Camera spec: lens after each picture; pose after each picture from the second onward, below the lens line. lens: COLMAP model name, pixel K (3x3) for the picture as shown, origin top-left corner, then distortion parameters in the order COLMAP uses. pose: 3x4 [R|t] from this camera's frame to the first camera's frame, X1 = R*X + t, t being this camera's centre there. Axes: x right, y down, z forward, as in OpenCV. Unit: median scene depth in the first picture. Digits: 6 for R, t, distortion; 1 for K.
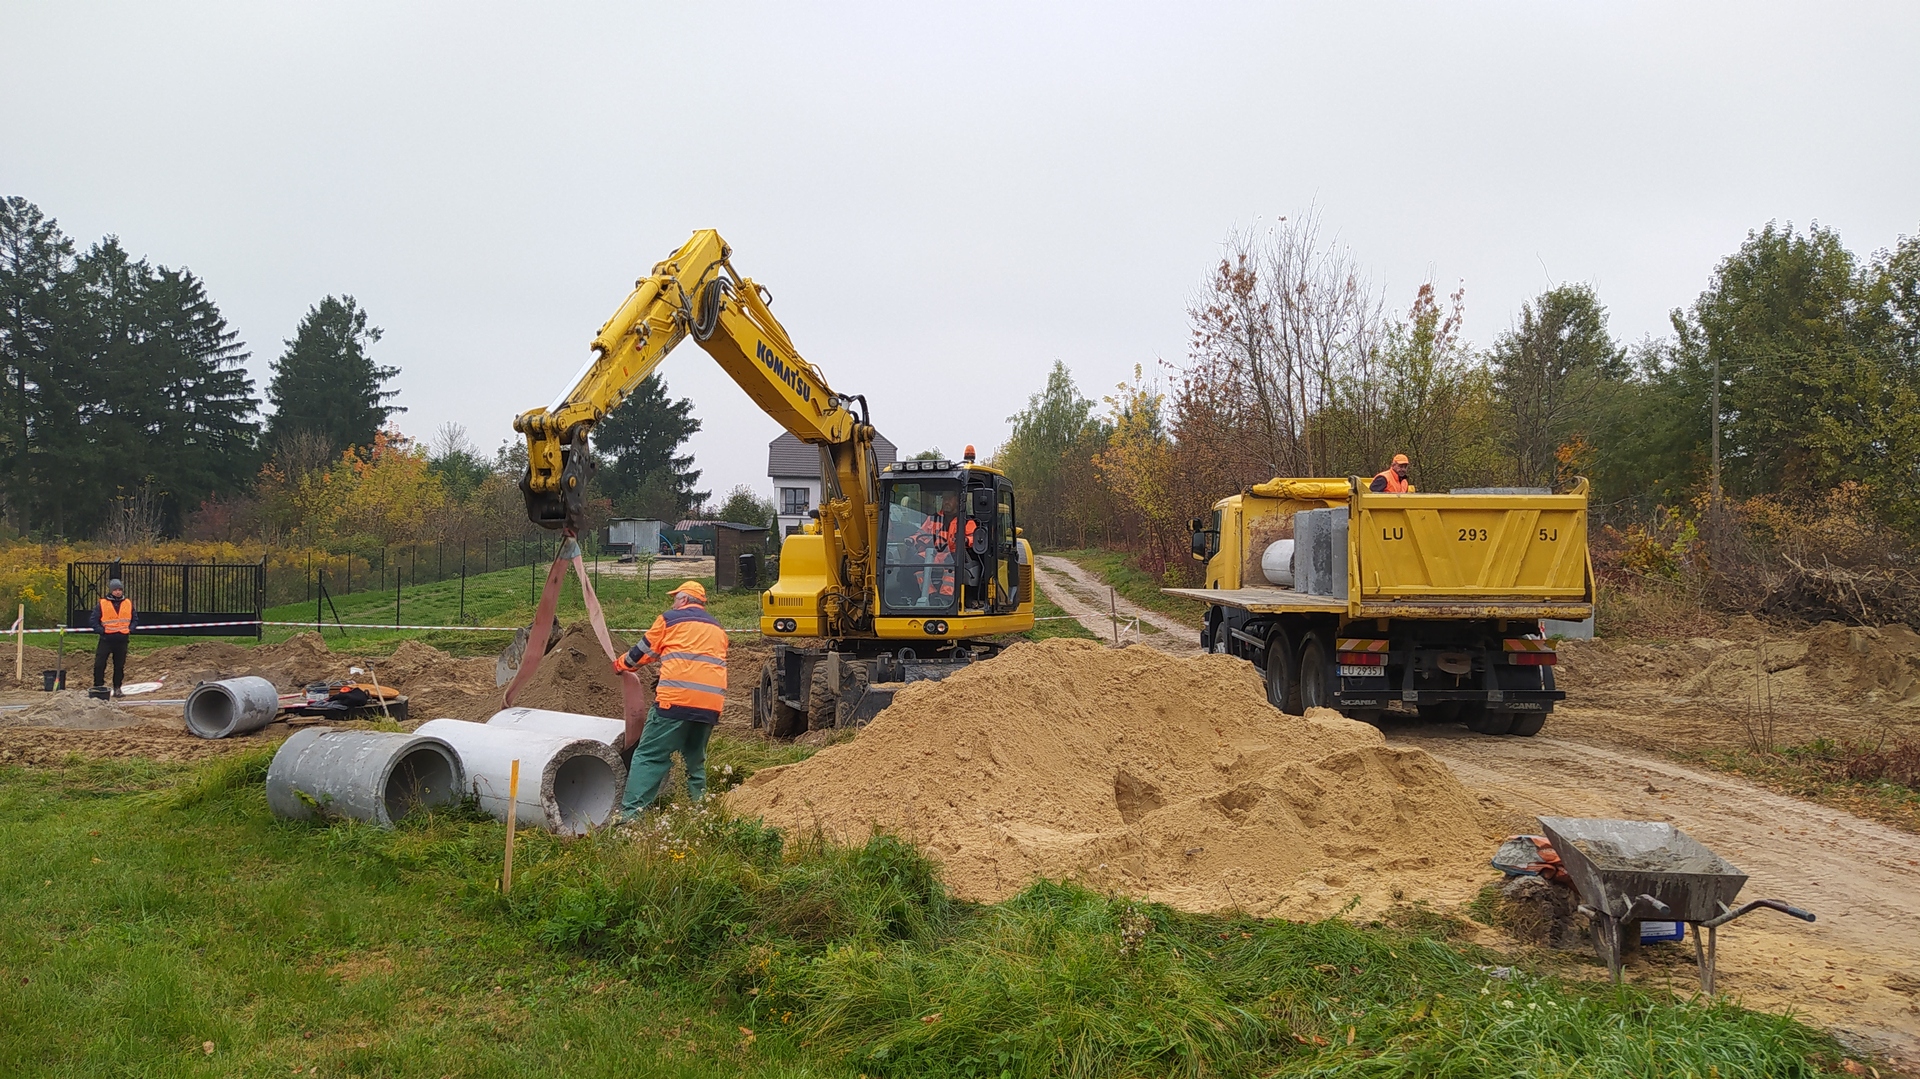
lens RADIAL K [[1433.5, 0, 952.0], [0, 1433.5, 532.9], [0, 0, 1]] dist [0.121866, -0.194706]
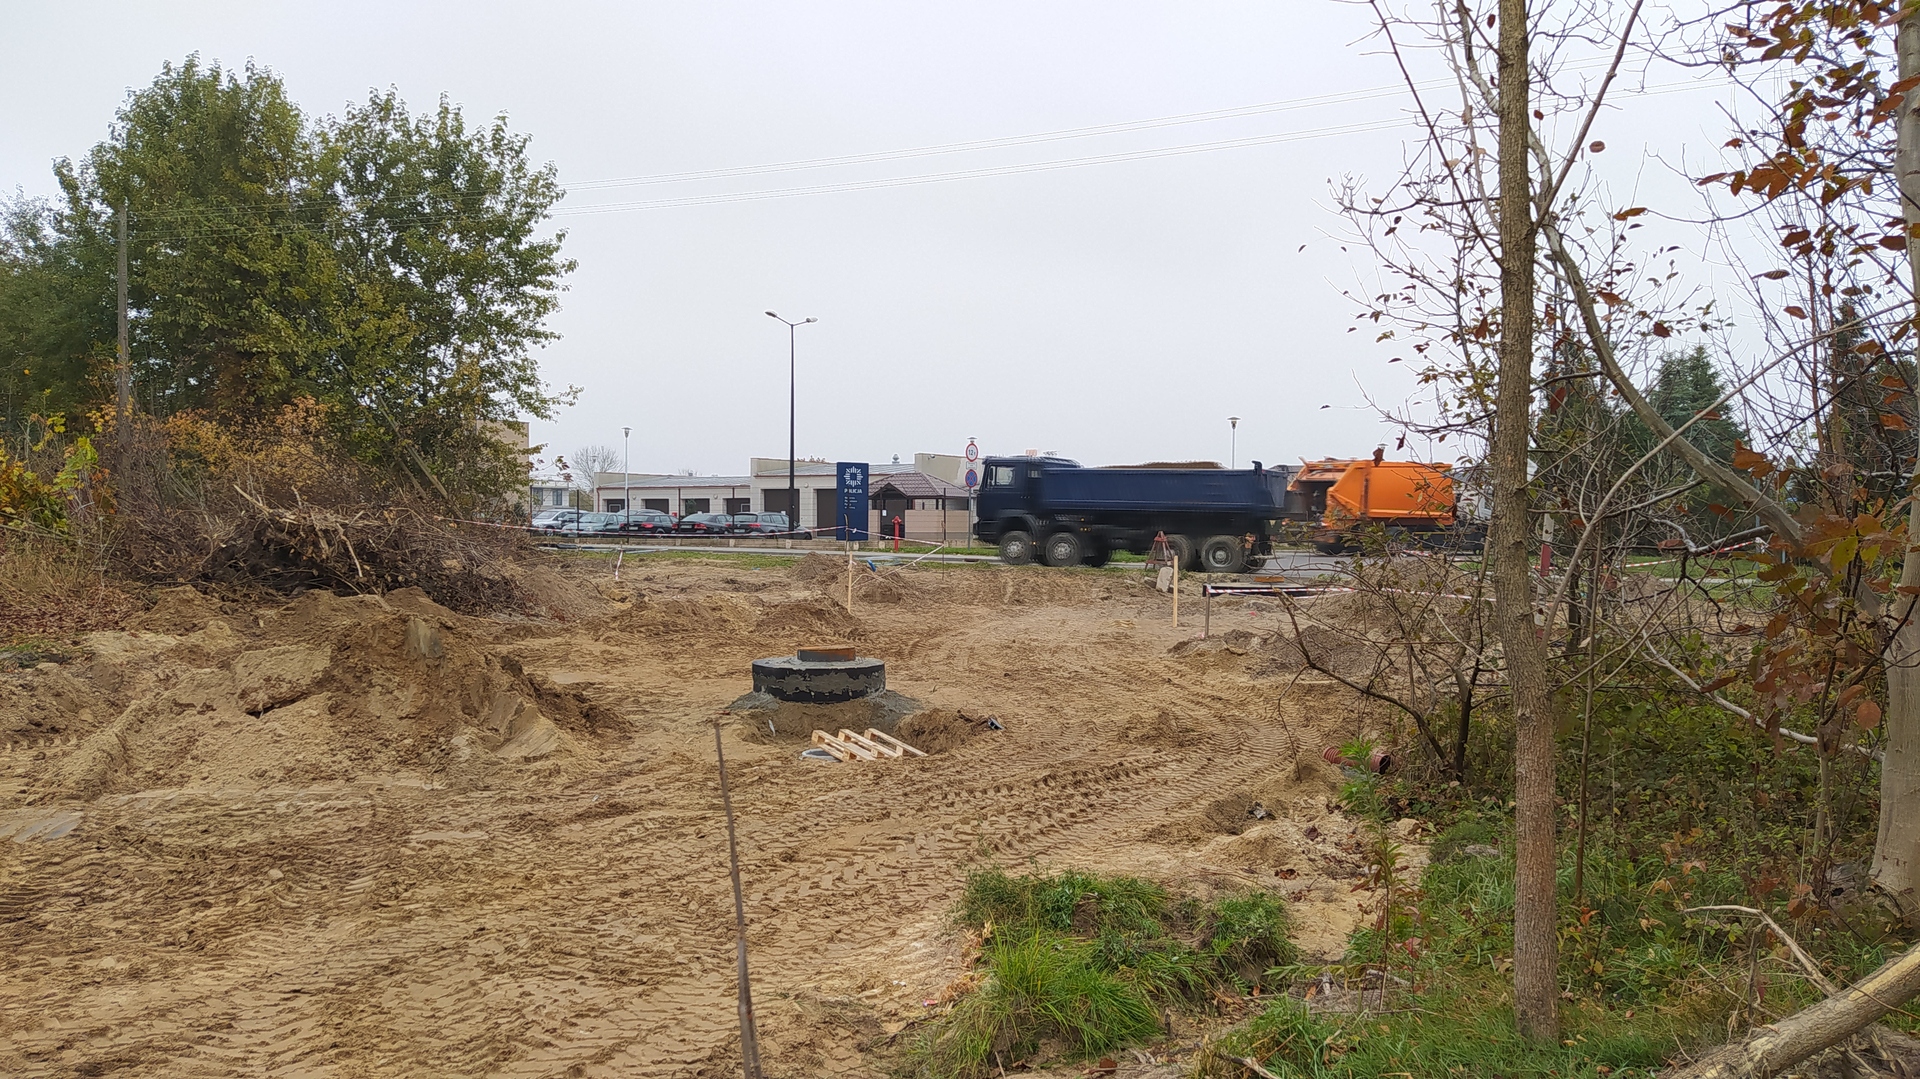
lens RADIAL K [[1413.7, 0, 936.2], [0, 1413.7, 530.5], [0, 0, 1]] dist [0.001595, 0.003463]
pose [[0.534835, -0.018856, 0.844746, 0.164913], [-0.004363, 0.999676, 0.025077, 0.013262], [-0.844946, -0.017098, 0.534579, 0.321959]]
